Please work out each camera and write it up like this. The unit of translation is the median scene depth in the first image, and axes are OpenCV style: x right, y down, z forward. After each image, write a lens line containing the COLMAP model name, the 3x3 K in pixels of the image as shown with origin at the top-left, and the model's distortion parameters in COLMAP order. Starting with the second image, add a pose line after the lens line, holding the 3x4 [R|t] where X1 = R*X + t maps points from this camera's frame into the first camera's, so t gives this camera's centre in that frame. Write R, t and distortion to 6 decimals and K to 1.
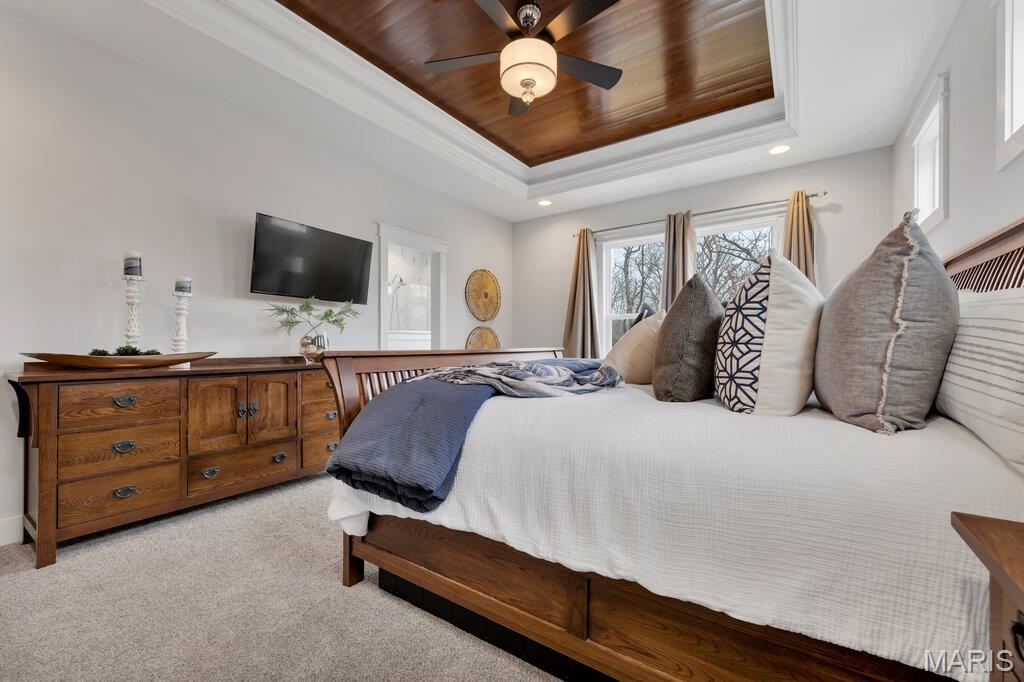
lens RADIAL K [[413.6, 0, 511.6], [0, 413.6, 343.4], [0, 0, 1]] dist [0.001231, 0.000044]
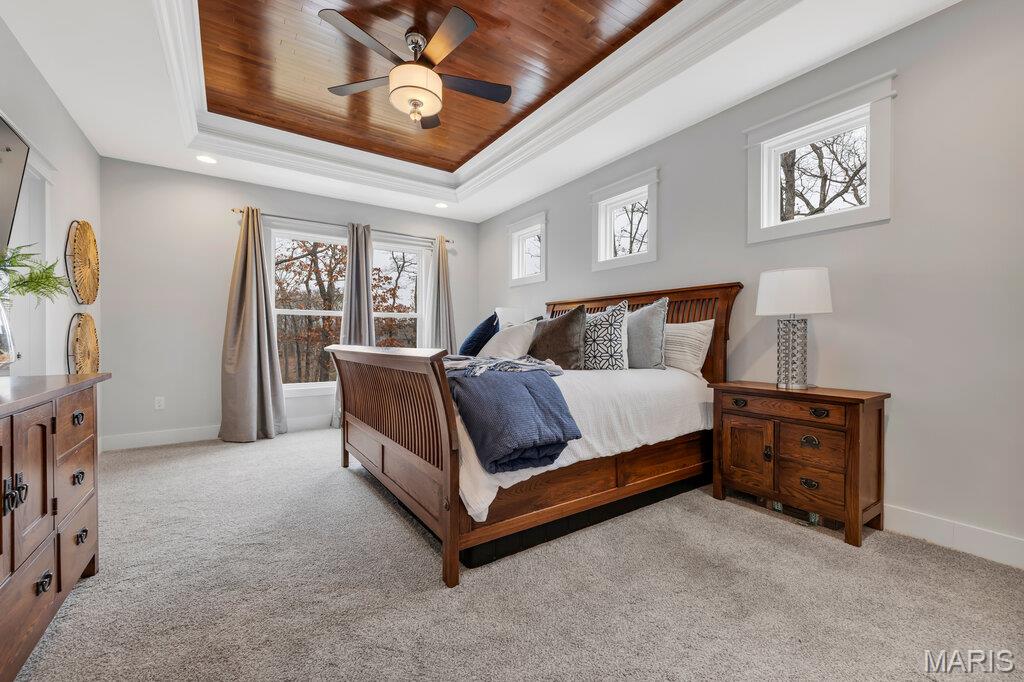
lens RADIAL K [[413.6, 0, 511.6], [0, 413.6, 343.4], [0, 0, 1]] dist [0.001231, 0.000044]
pose [[0.359370, -0.008369, 0.933157, -0.642558], [-0.002348, 0.999949, 0.009872, -0.002277], [-0.933192, -0.005739, 0.359332, 0.262836]]
